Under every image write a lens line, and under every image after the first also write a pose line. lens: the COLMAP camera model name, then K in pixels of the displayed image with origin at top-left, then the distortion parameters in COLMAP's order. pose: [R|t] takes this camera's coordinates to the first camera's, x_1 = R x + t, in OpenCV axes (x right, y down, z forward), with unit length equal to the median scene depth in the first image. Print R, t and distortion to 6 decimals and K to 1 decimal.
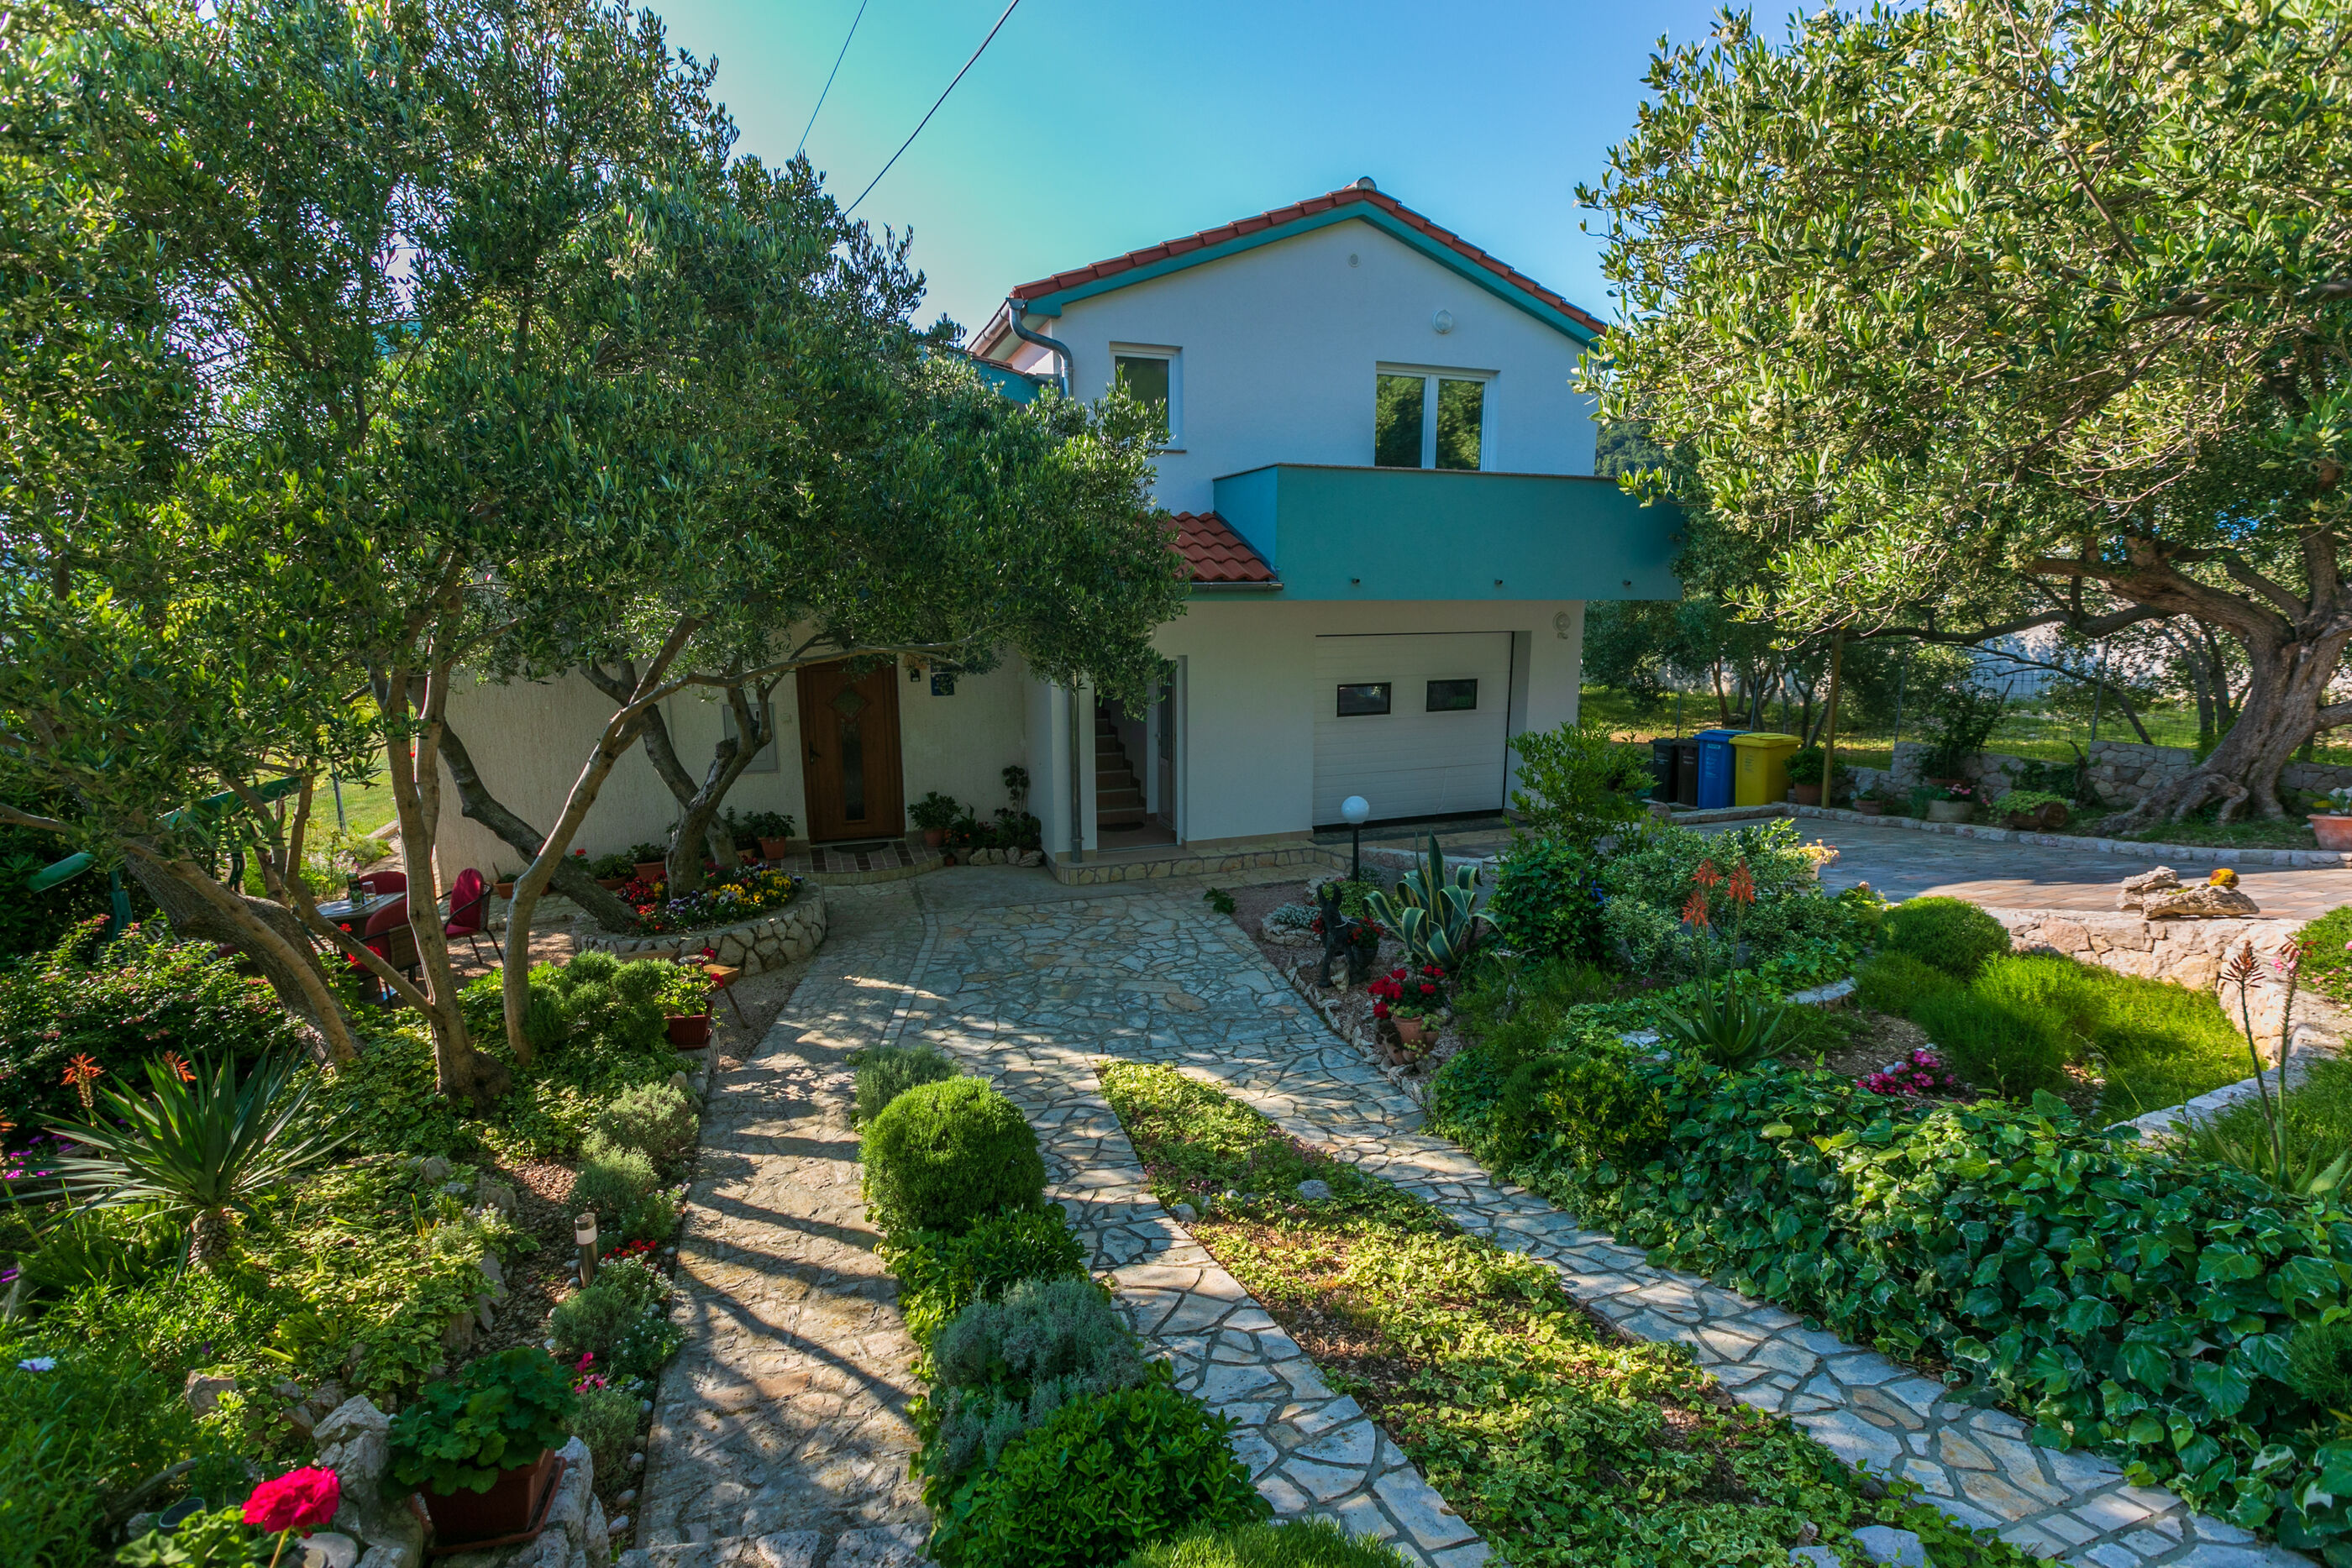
lens RADIAL K [[1078.3, 0, 1187.7], [0, 1078.3, 793.1], [0, 0, 1]] dist [0.002989, -0.000344]
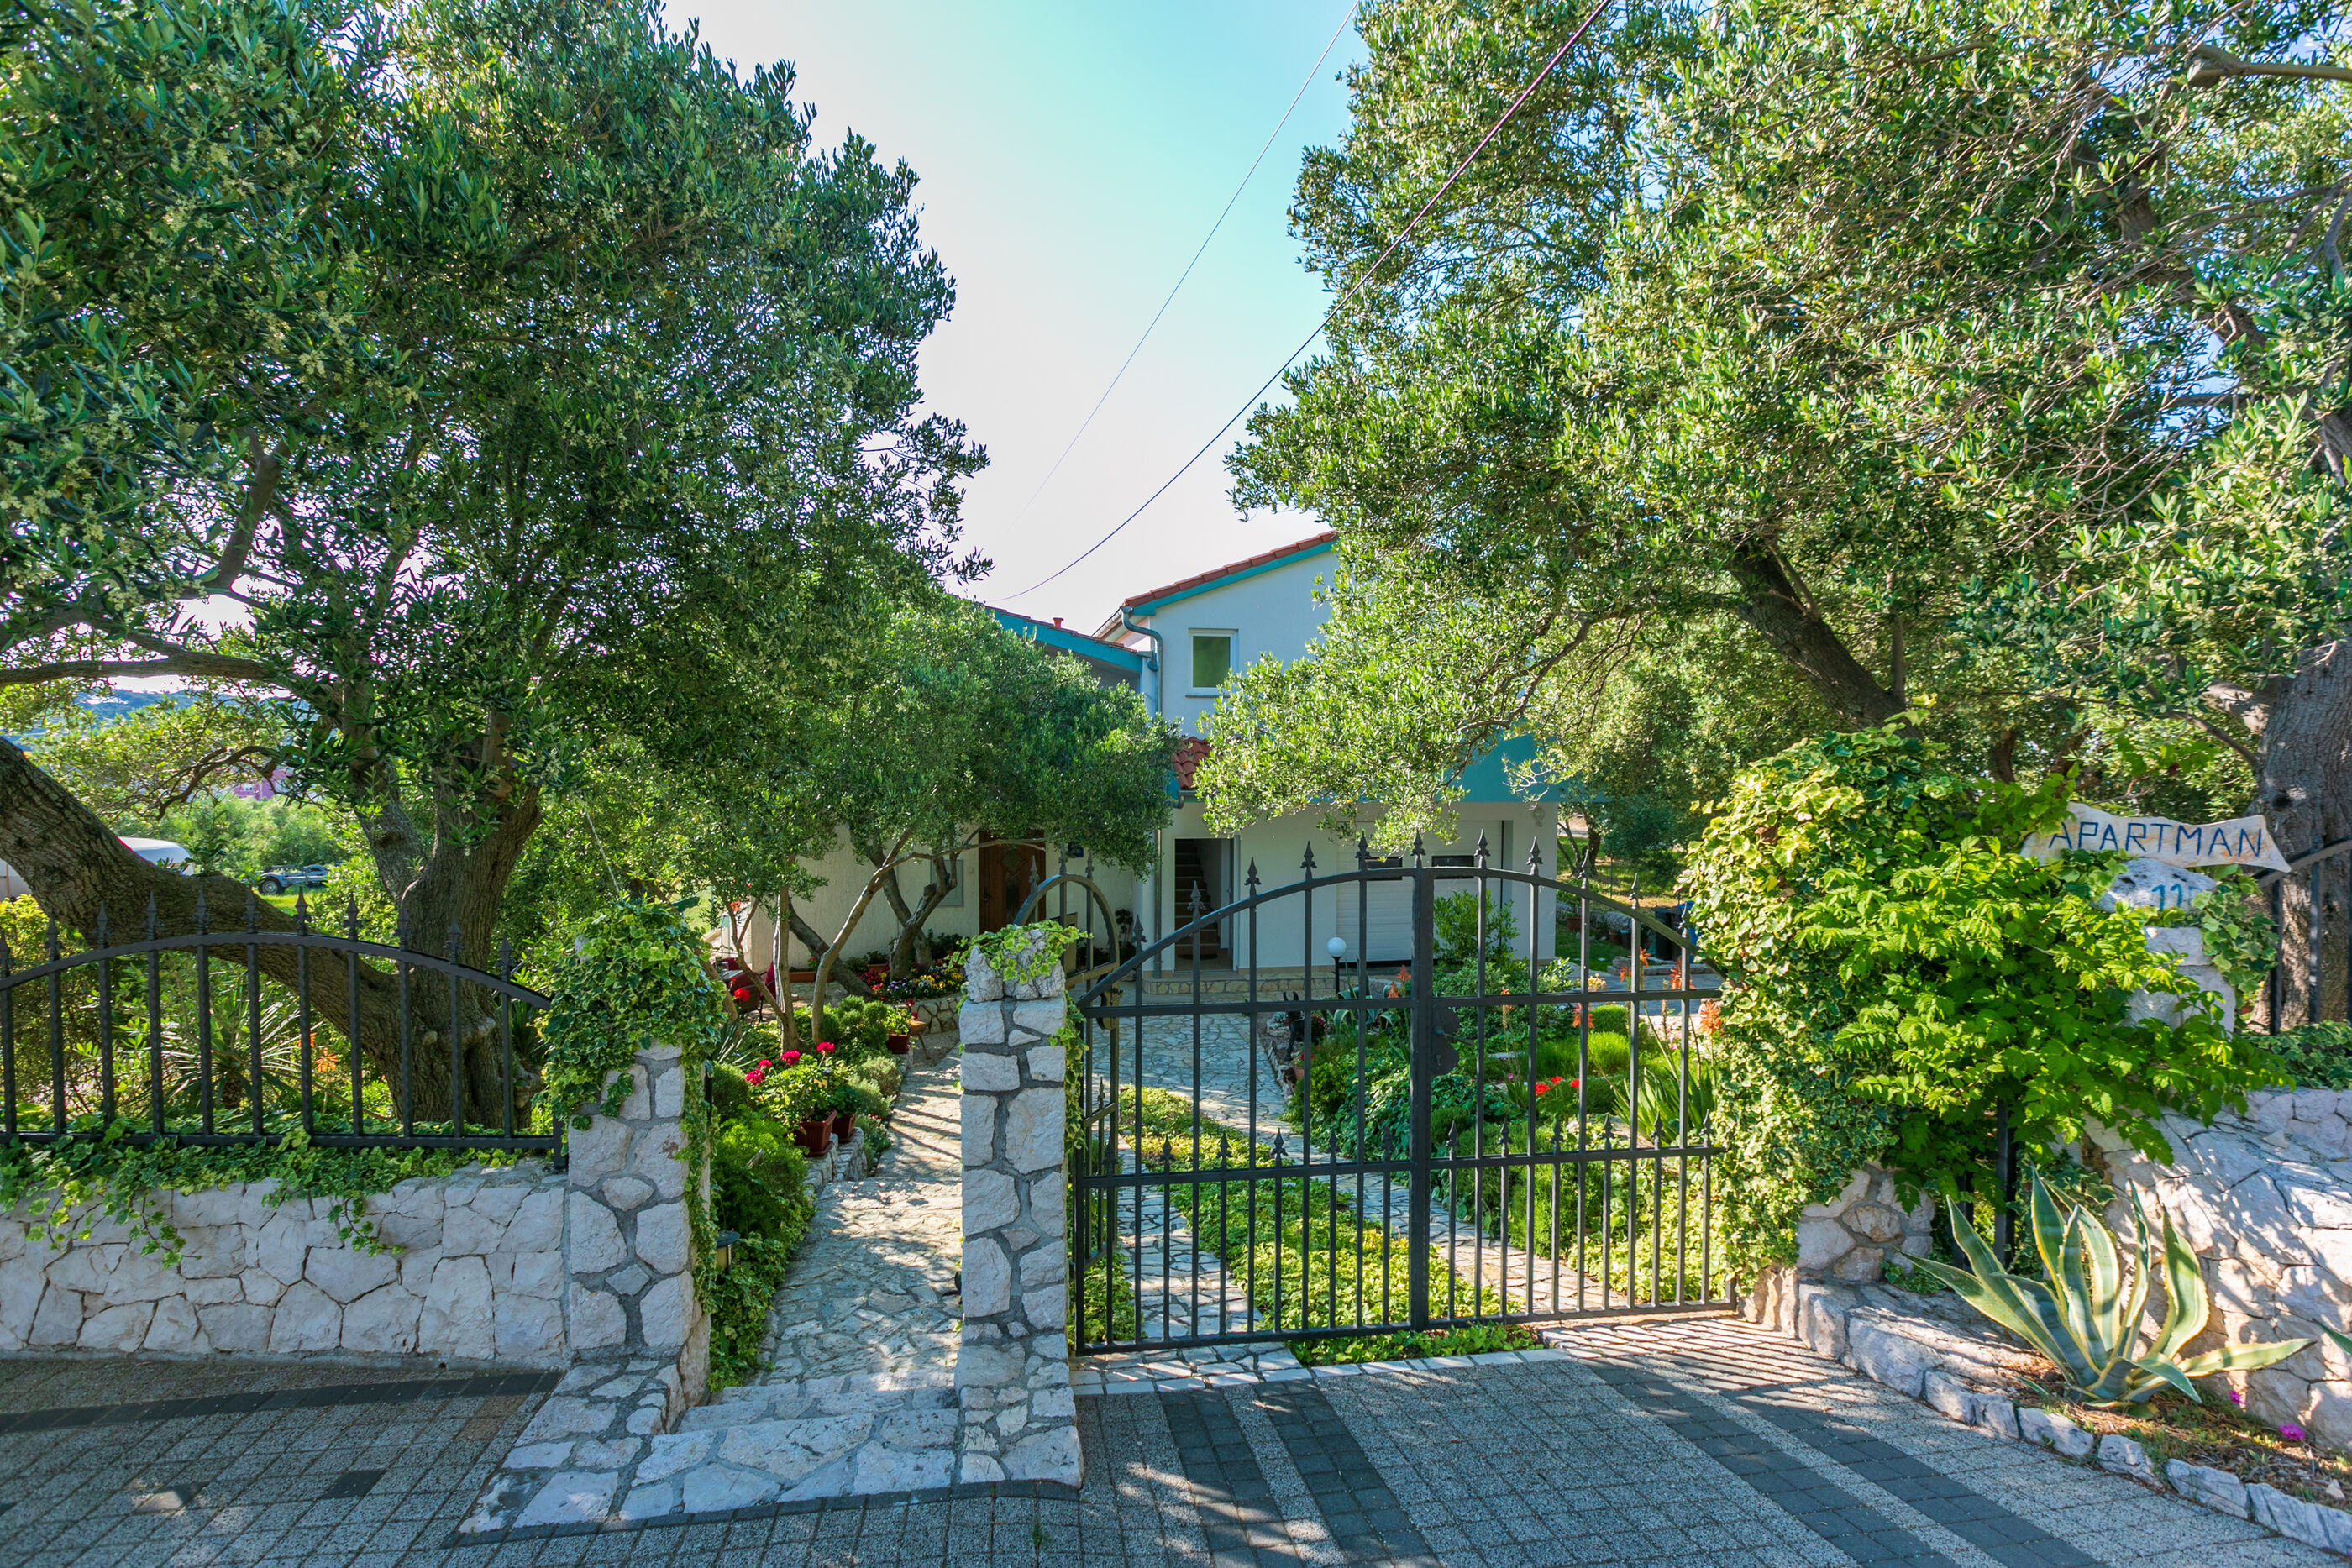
lens RADIAL K [[1078.3, 0, 1172.4], [0, 1078.3, 773.3], [0, 0, 1]] dist [0.002989, -0.000344]
pose [[0.981891, 0.007499, -0.189297, 0.299937], [-0.037338, 0.987277, -0.154561, 0.027344], [0.185730, 0.158830, 0.969679, -0.676134]]
